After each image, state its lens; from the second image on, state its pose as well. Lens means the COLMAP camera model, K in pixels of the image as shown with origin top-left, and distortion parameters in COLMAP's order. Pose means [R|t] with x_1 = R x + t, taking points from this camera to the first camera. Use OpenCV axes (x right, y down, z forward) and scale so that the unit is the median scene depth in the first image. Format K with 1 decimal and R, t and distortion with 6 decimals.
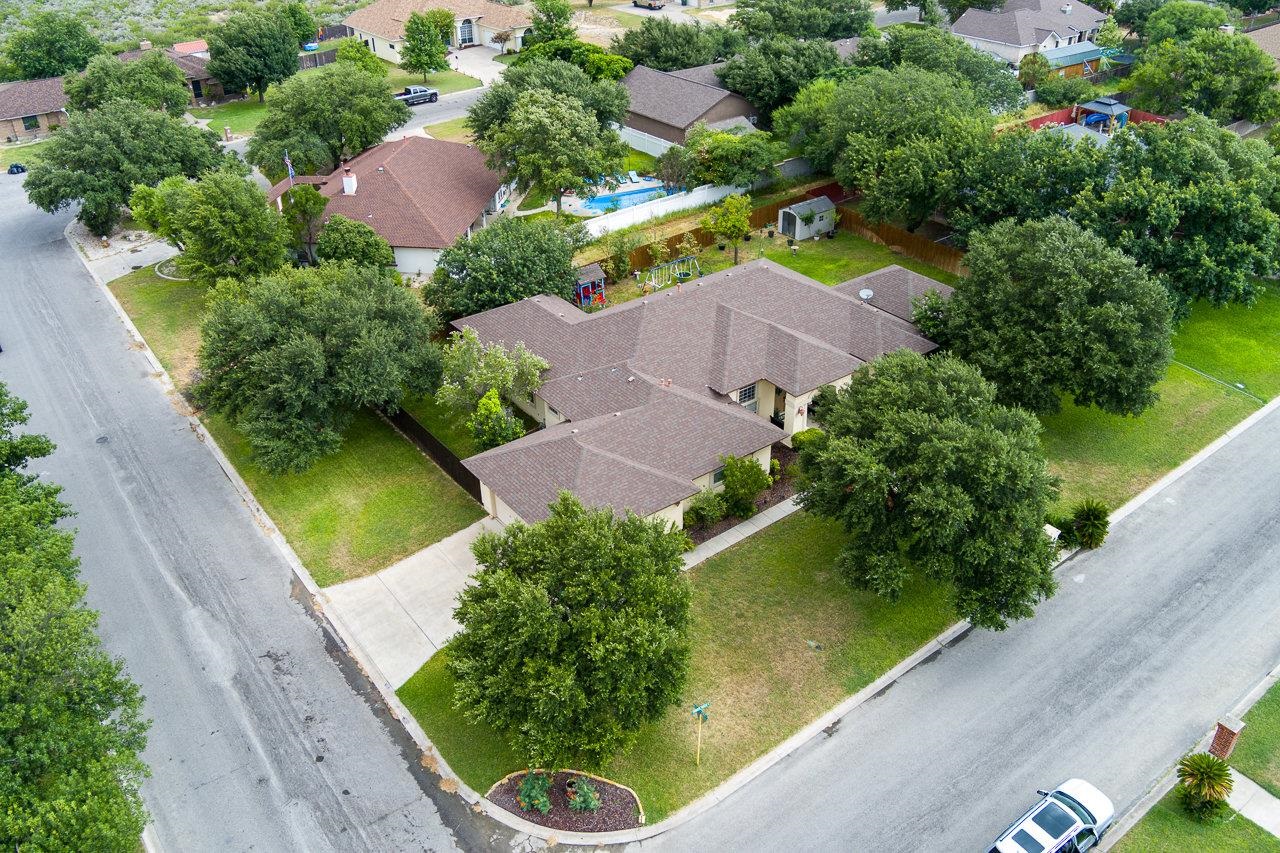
lens RADIAL K [[1029.8, 0, 634.7], [0, 1029.8, 424.4], [0, 0, 1]] dist [-0.070367, 0.009451]
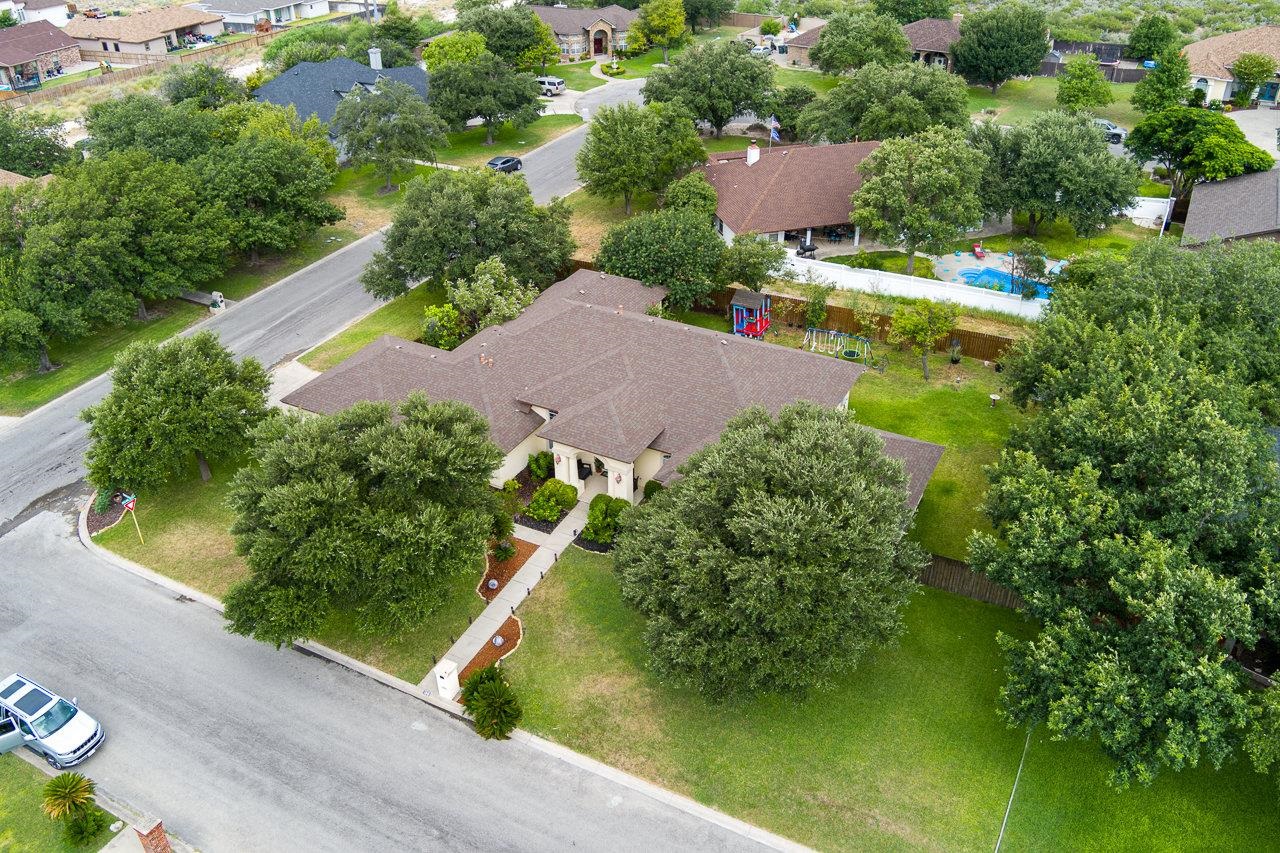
lens RADIAL K [[1029.8, 0, 634.7], [0, 1029.8, 424.4], [0, 0, 1]] dist [-0.070367, 0.009451]
pose [[0.416978, 0.489700, -0.765718, 0.804091], [-0.473816, 0.836039, 0.276653, -0.299601], [0.775647, 0.247451, 0.580637, 0.433402]]
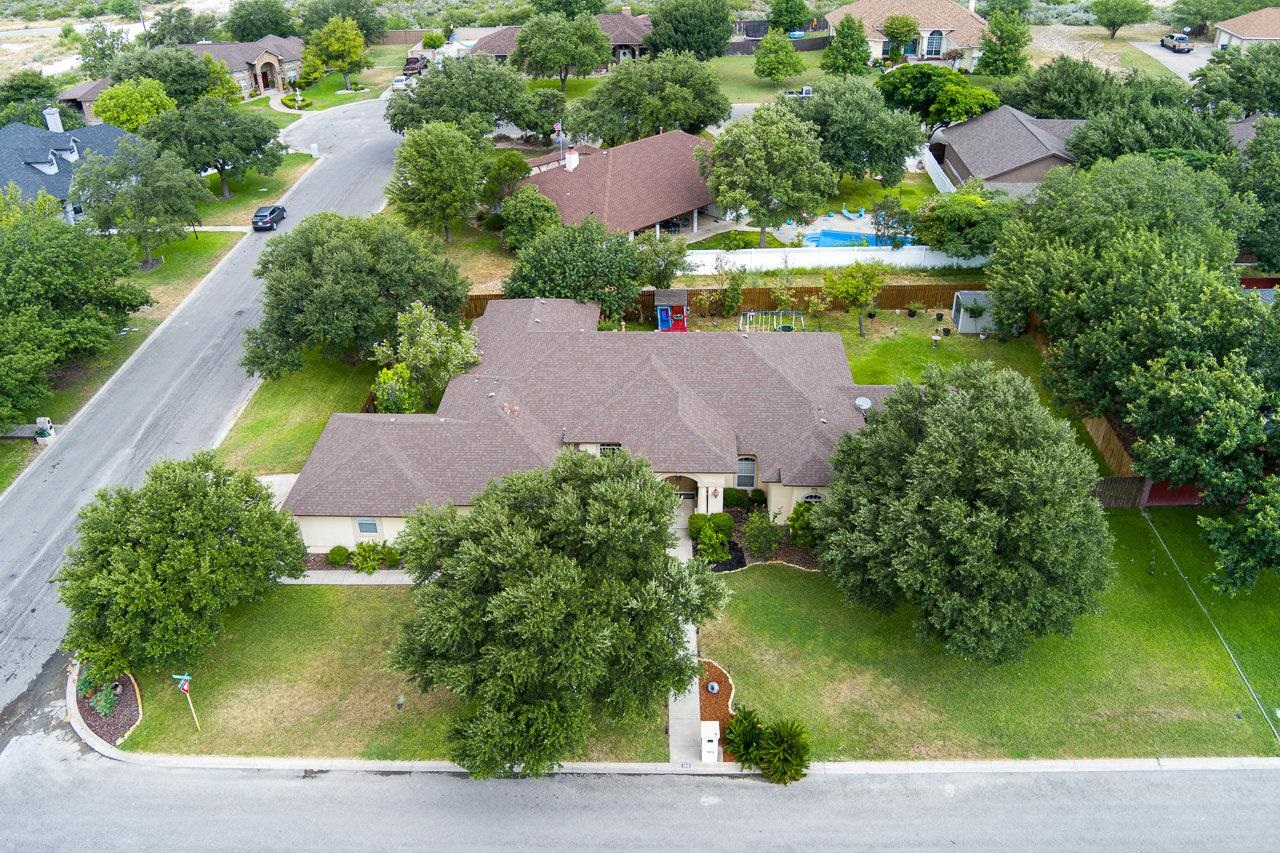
lens RADIAL K [[1029.8, 0, 634.7], [0, 1029.8, 424.4], [0, 0, 1]] dist [-0.070367, 0.009451]
pose [[0.775768, 0.333162, -0.535899, 0.547387], [-0.328597, 0.938314, 0.107662, -0.143488], [0.538710, 0.092574, 0.837390, 0.210517]]
